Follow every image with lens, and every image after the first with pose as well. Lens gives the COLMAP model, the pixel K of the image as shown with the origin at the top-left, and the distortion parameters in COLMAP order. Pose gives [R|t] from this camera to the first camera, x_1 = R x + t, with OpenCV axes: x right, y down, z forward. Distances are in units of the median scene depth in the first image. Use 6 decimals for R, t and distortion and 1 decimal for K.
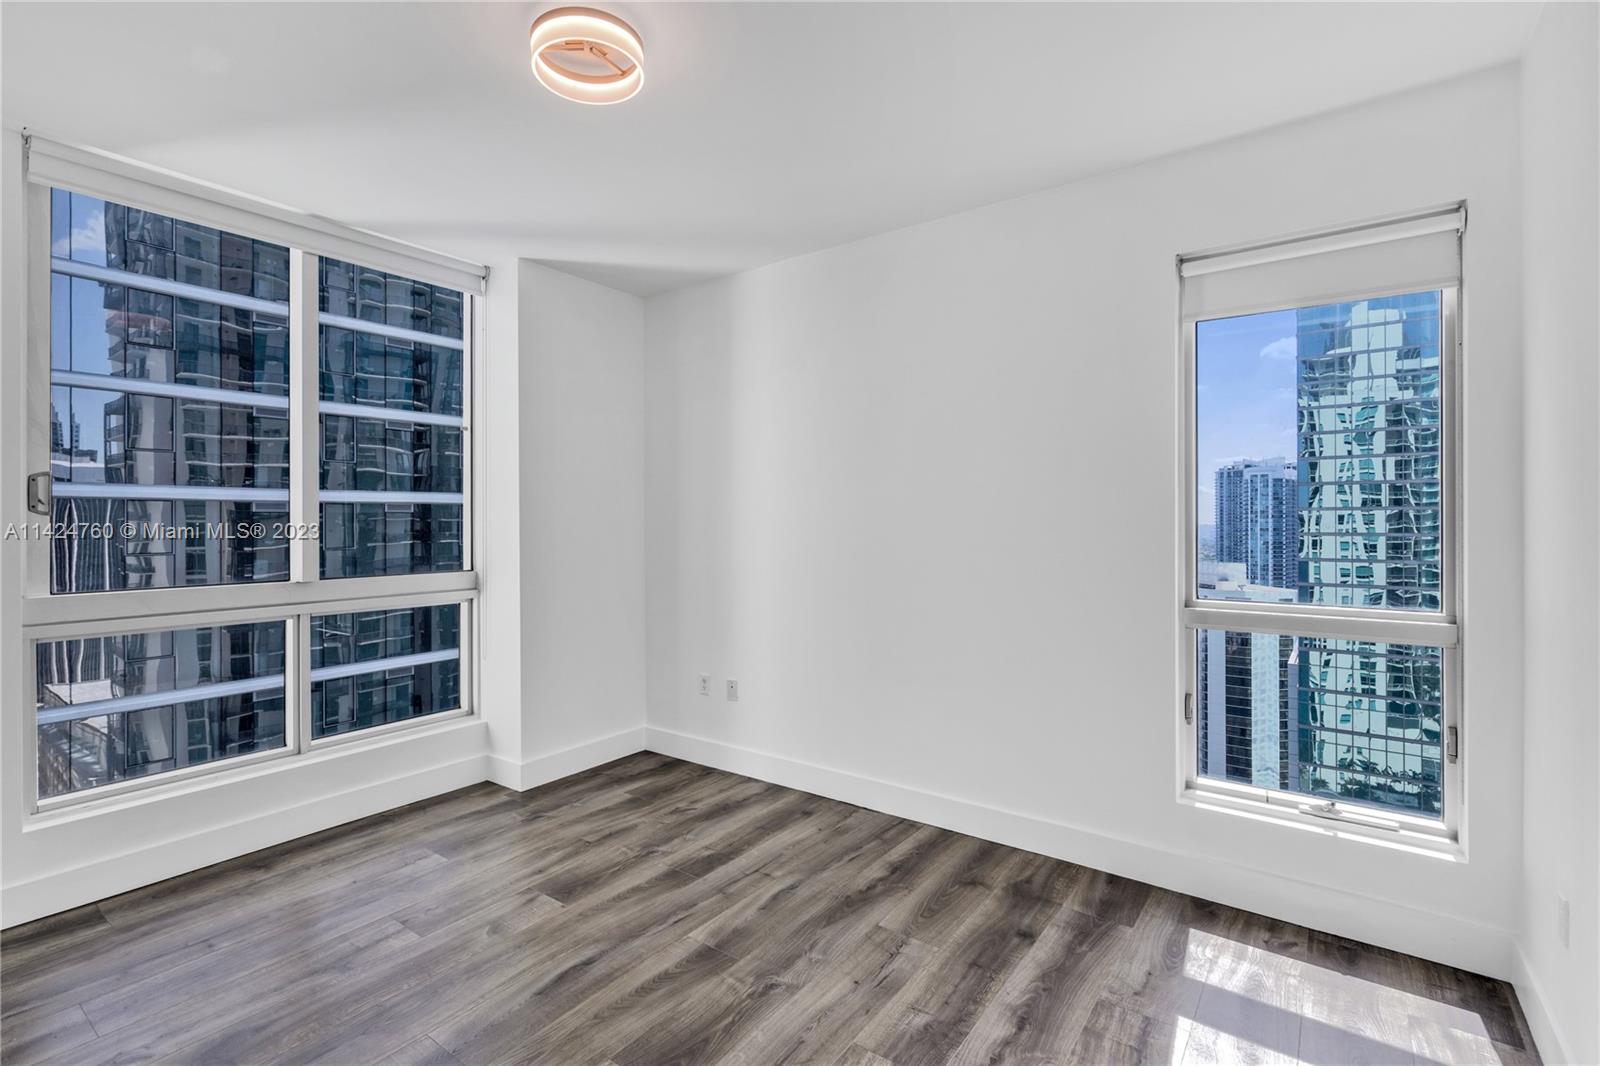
lens RADIAL K [[736.4, 0, 800.4], [0, 736.4, 520.3], [0, 0, 1]] dist [-0.000718, 0.000735]
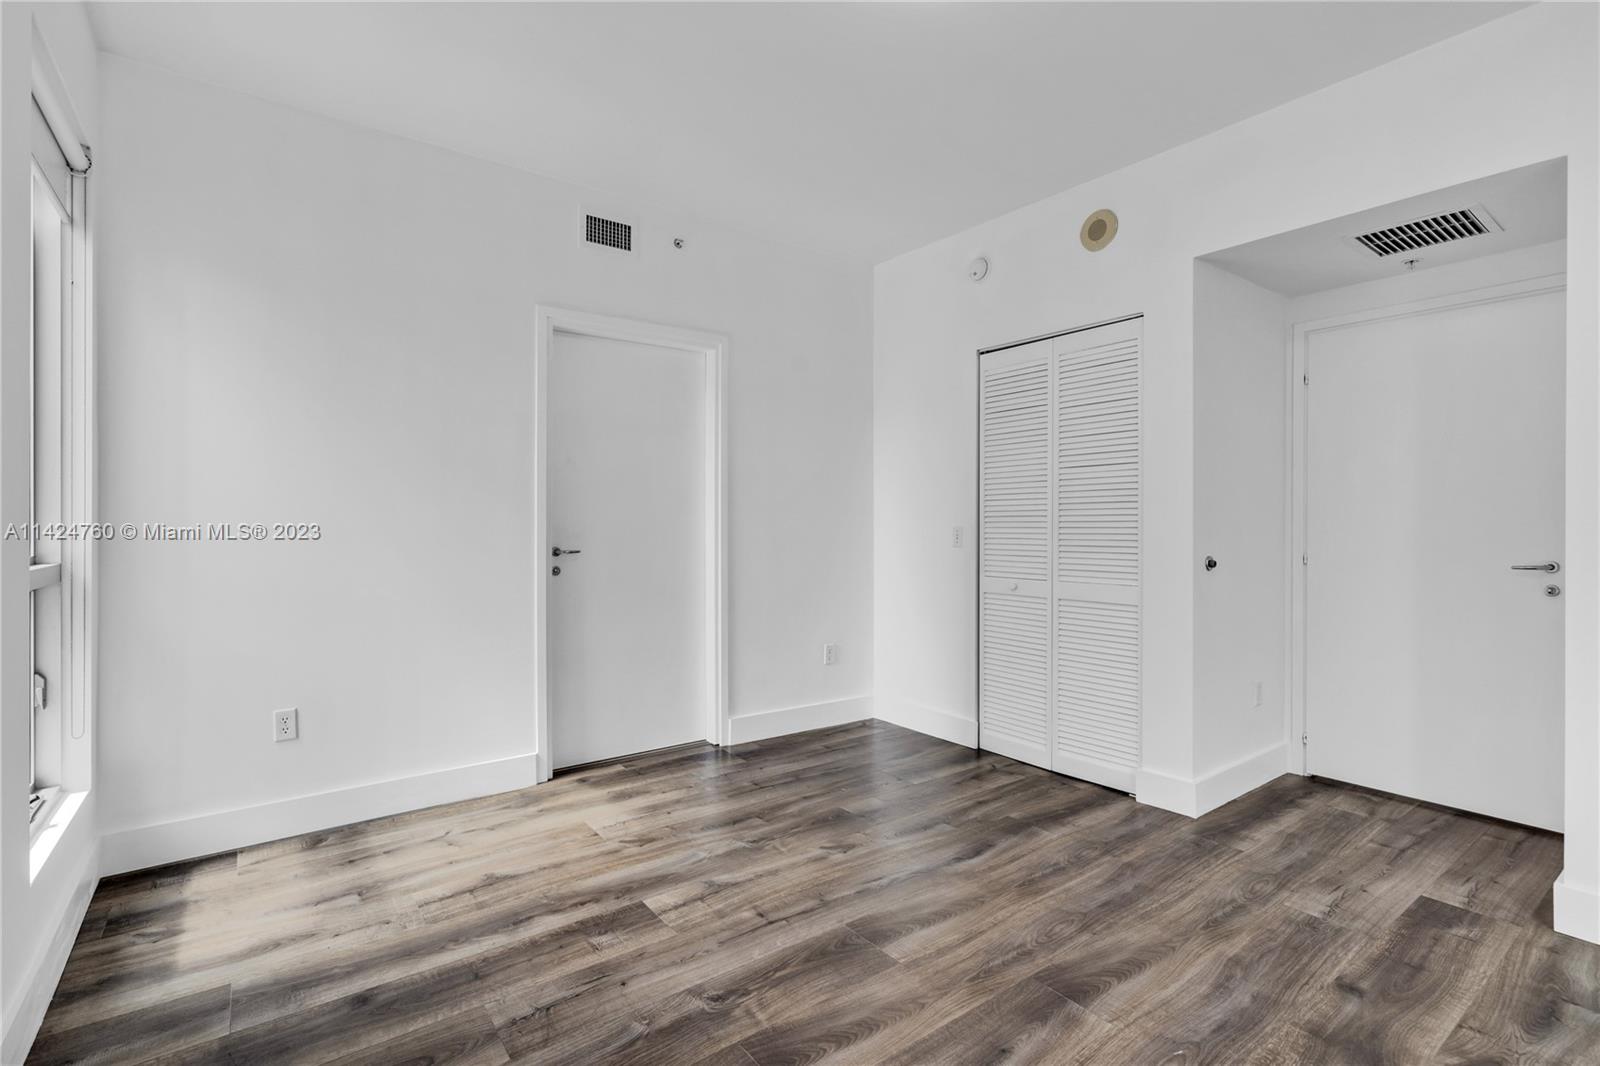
lens RADIAL K [[738.8, 0, 805.2], [0, 738.8, 526.5], [0, 0, 1]] dist [-0.001472, 0.000129]
pose [[-0.958529, 0.000843, 0.284995, -0.303297], [0.001406, 0.999997, 0.001770, 0.080147], [-0.284992, 0.002097, -0.958527, 1.443262]]
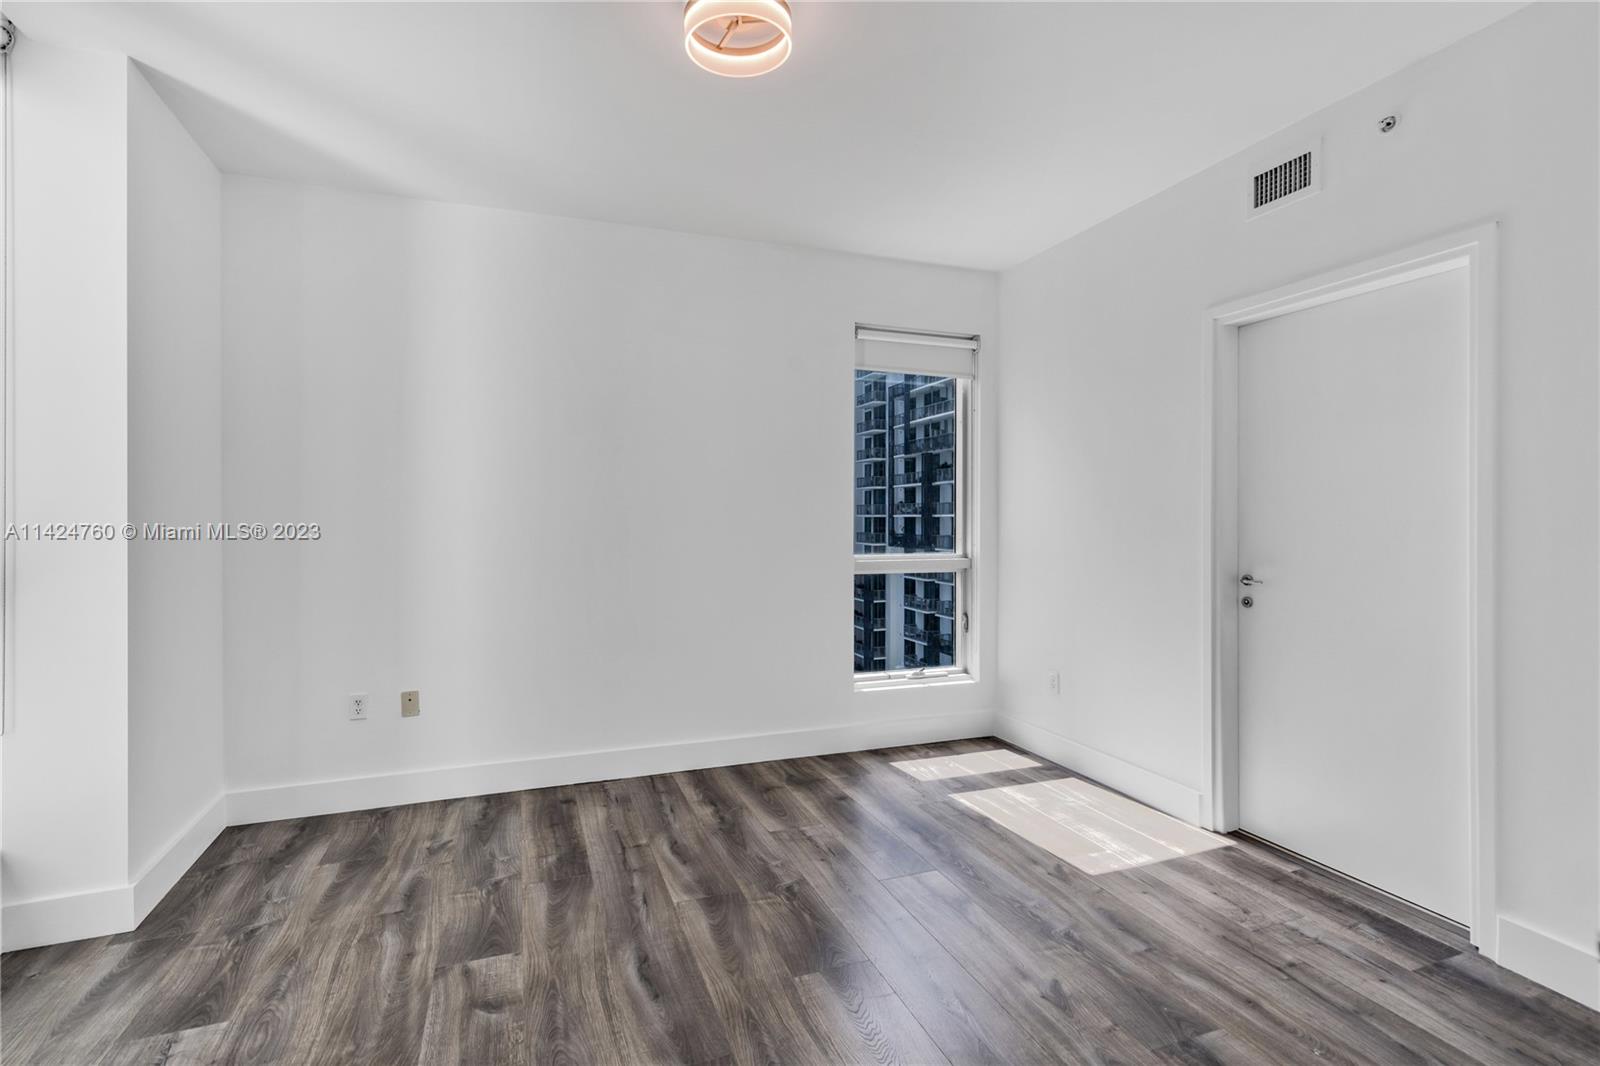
lens RADIAL K [[758.3, 0, 797.8], [0, 758.3, 518.7], [0, 0, 1]] dist [0.002417, 0.000639]
pose [[0.544758, 0.000980, 0.838593, -0.853408], [-0.003271, 0.999994, 0.000957, 0.034087], [-0.838587, -0.003265, 0.544758, 0.270067]]
